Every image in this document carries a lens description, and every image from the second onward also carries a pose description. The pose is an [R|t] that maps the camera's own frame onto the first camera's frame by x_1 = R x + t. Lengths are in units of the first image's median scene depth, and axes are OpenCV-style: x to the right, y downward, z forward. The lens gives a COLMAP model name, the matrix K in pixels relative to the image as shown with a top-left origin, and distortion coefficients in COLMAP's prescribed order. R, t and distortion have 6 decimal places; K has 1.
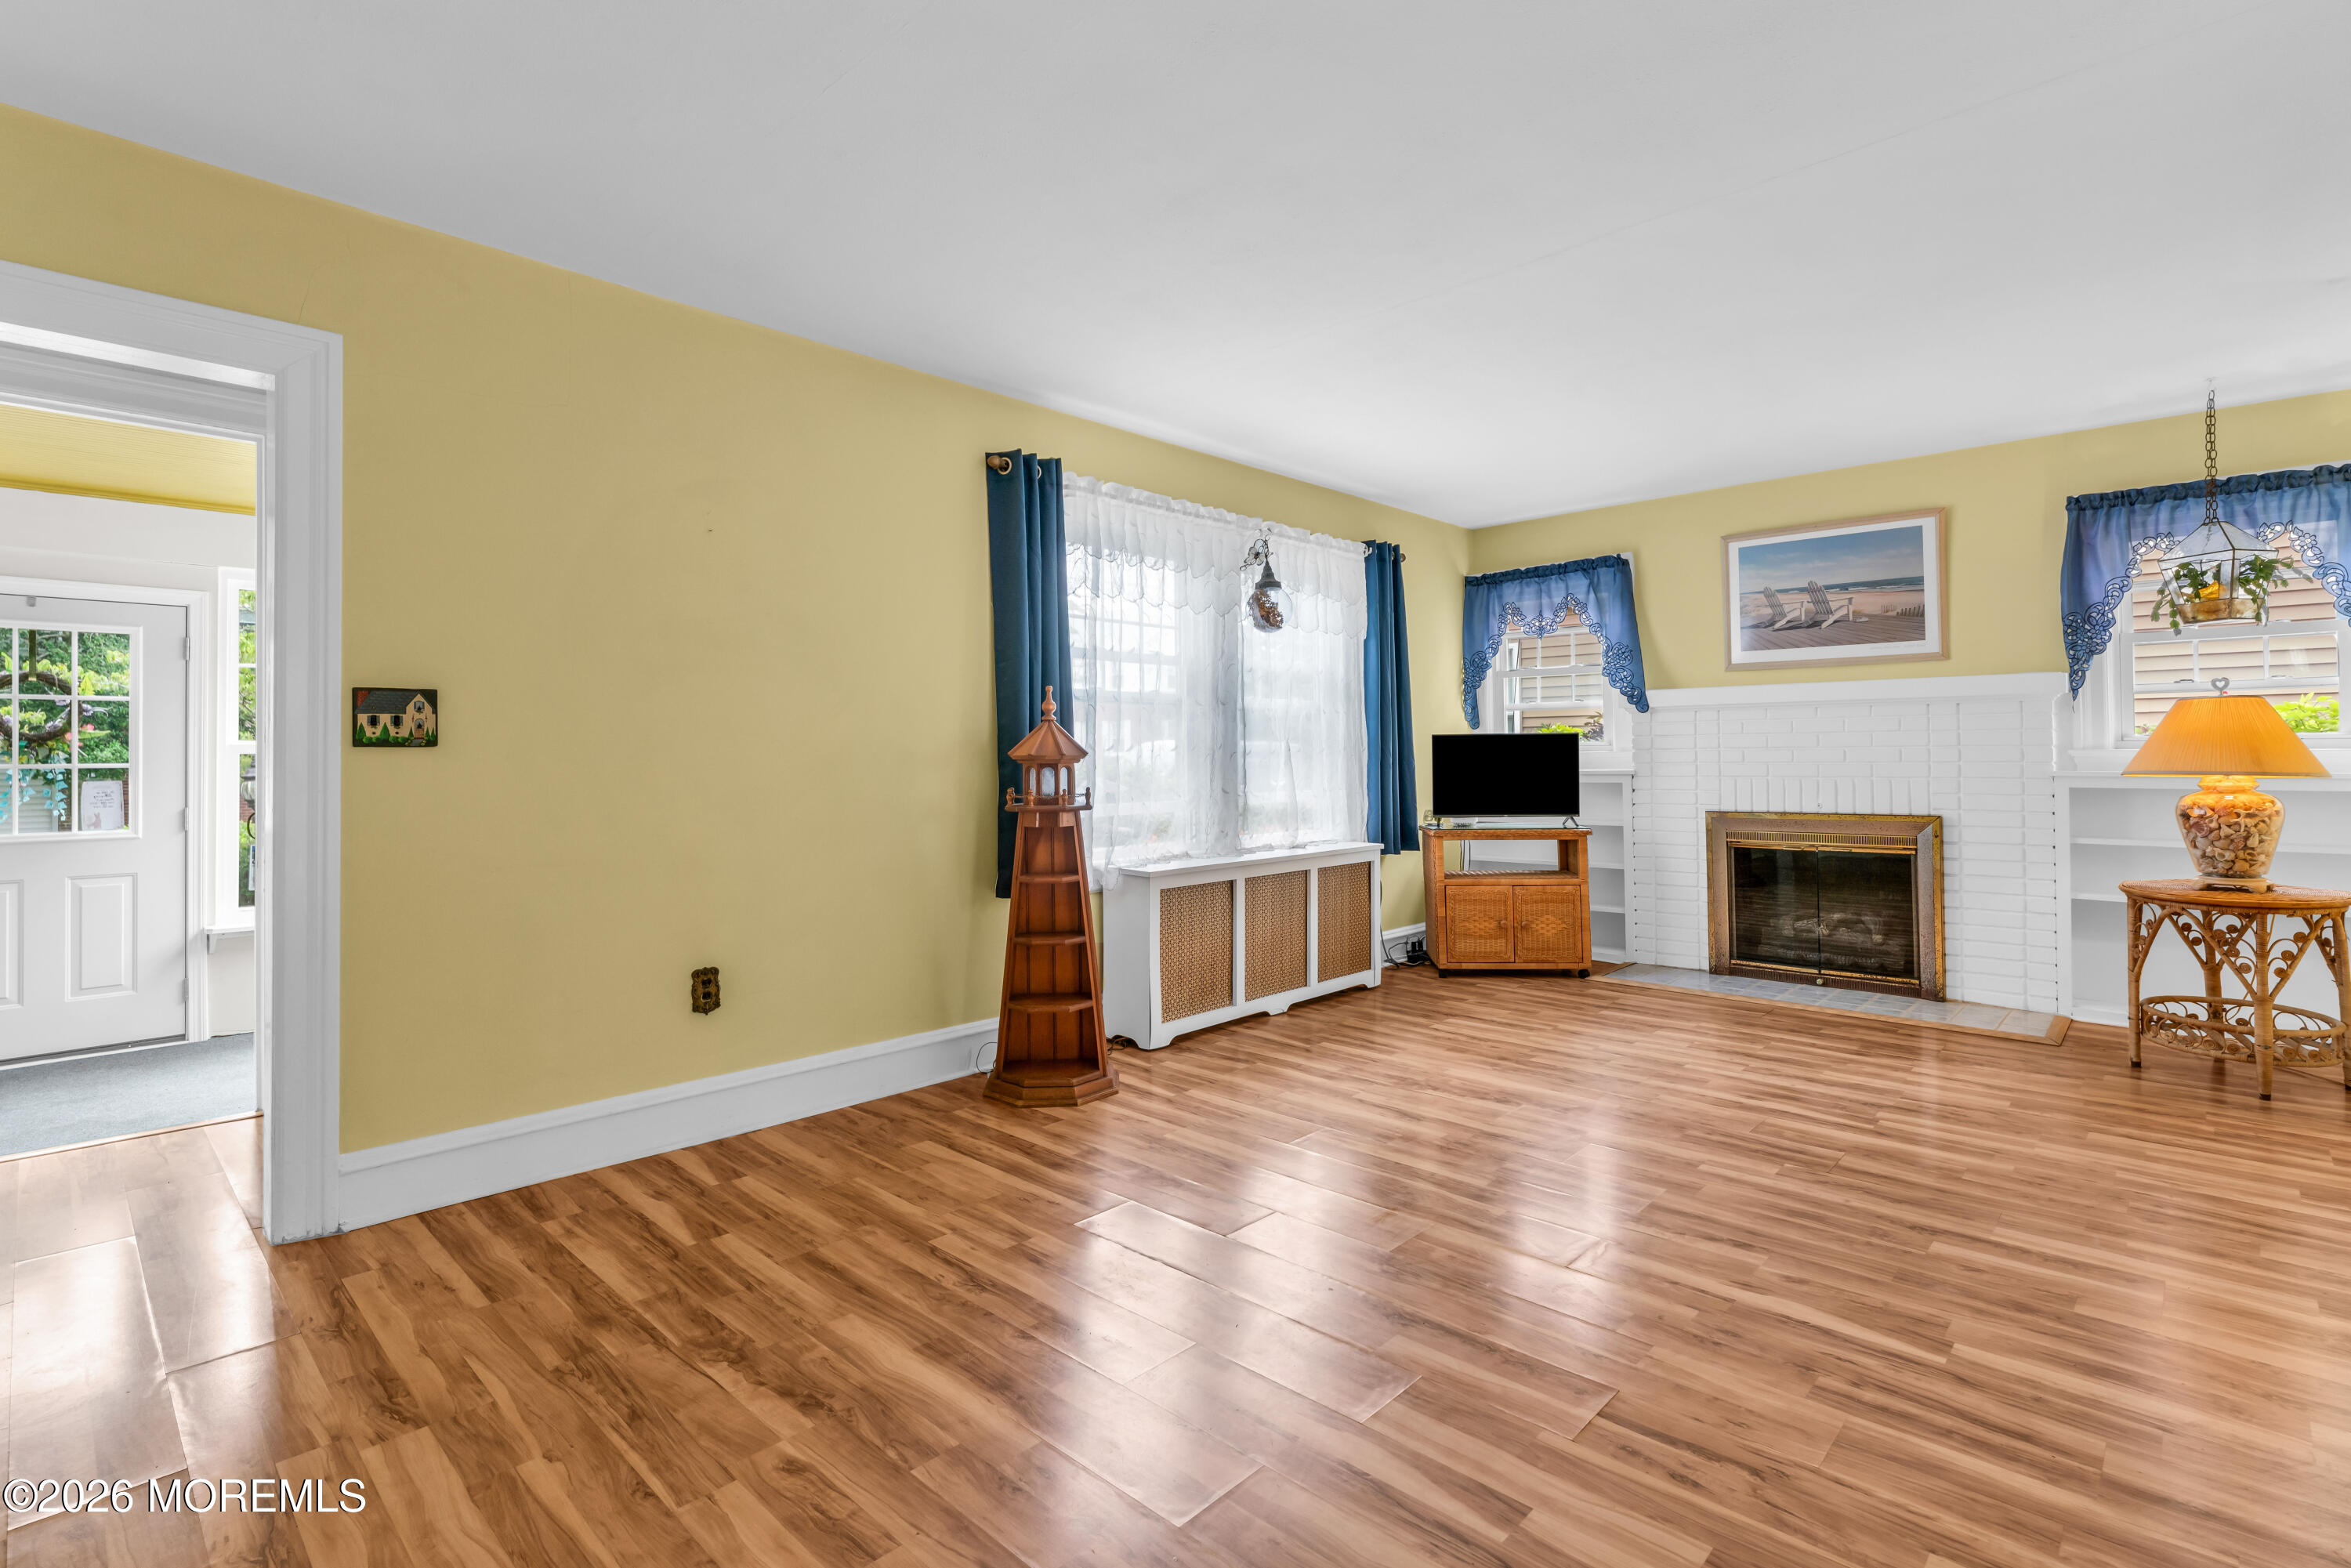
lens RADIAL K [[1116.9, 0, 1179.3], [0, 1116.9, 746.9], [0, 0, 1]] dist [-0.002292, 0.000071]
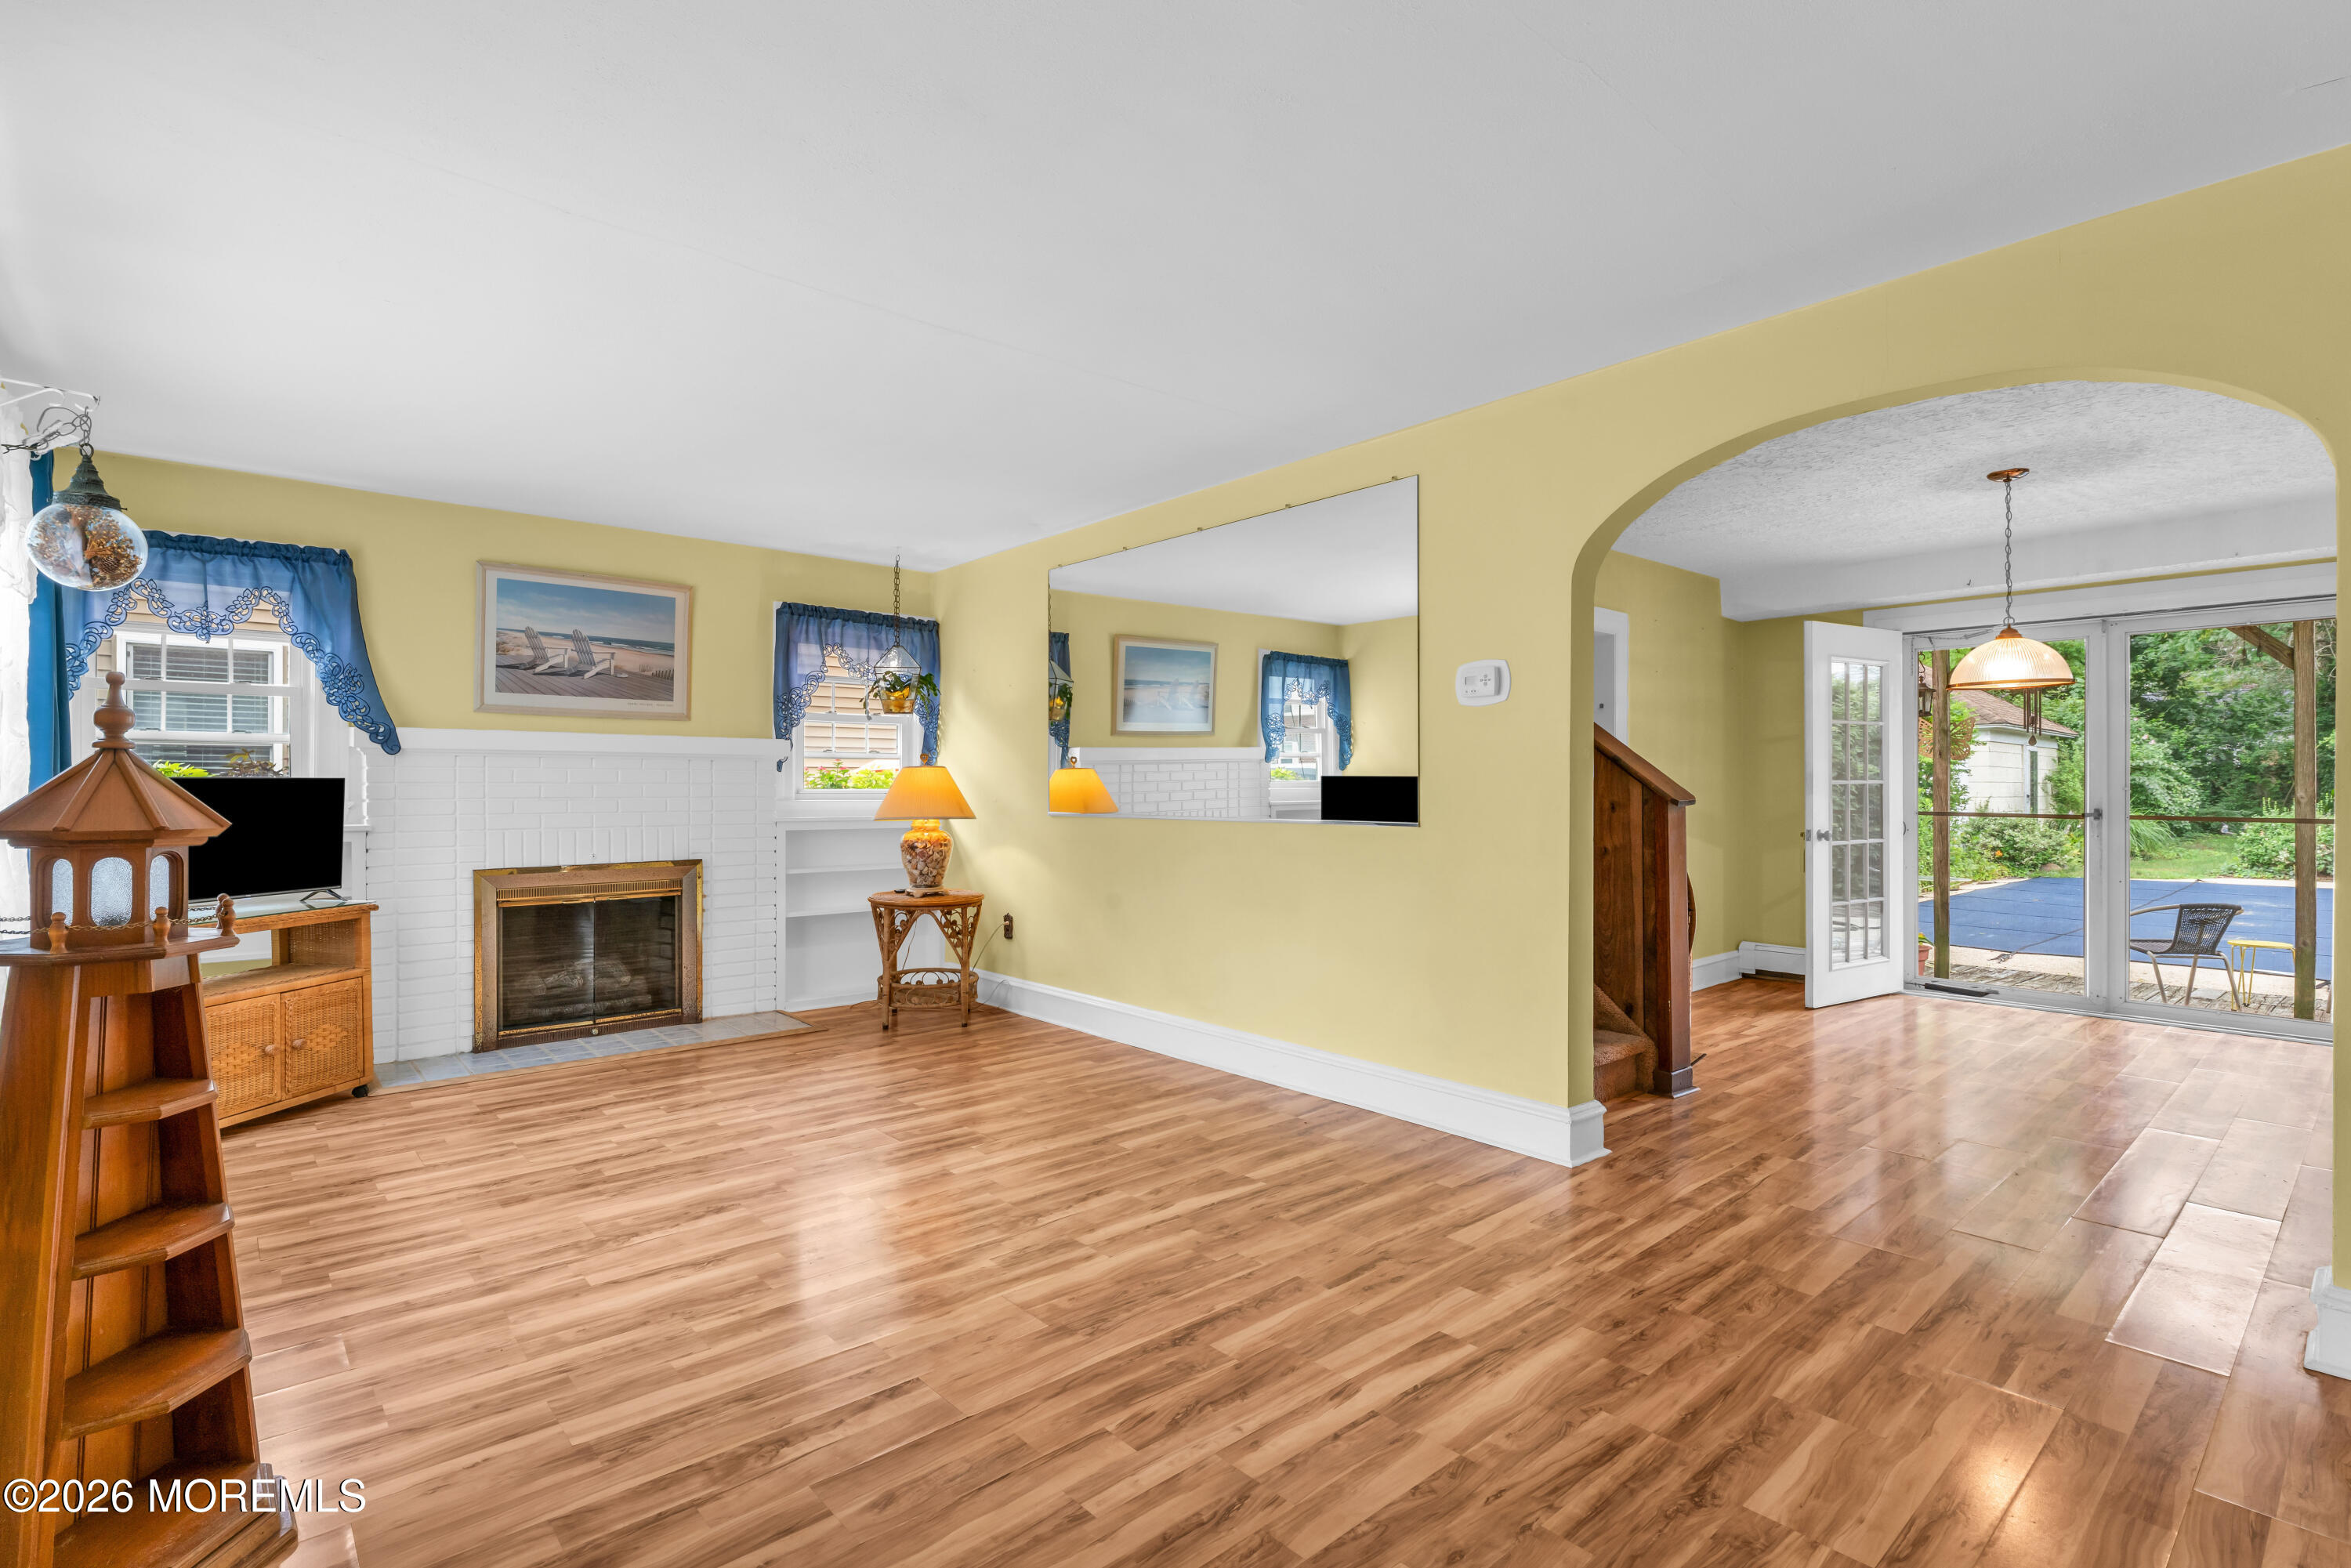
lens RADIAL K [[1116.9, 0, 1175.3], [0, 1116.9, 785.2], [0, 0, 1]] dist [-0.002292, 0.000071]
pose [[0.078801, 0.009683, 0.996843, -0.407318], [-0.009489, 0.999915, -0.008963, -0.007338], [-0.996845, -0.008752, 0.078886, 0.424984]]
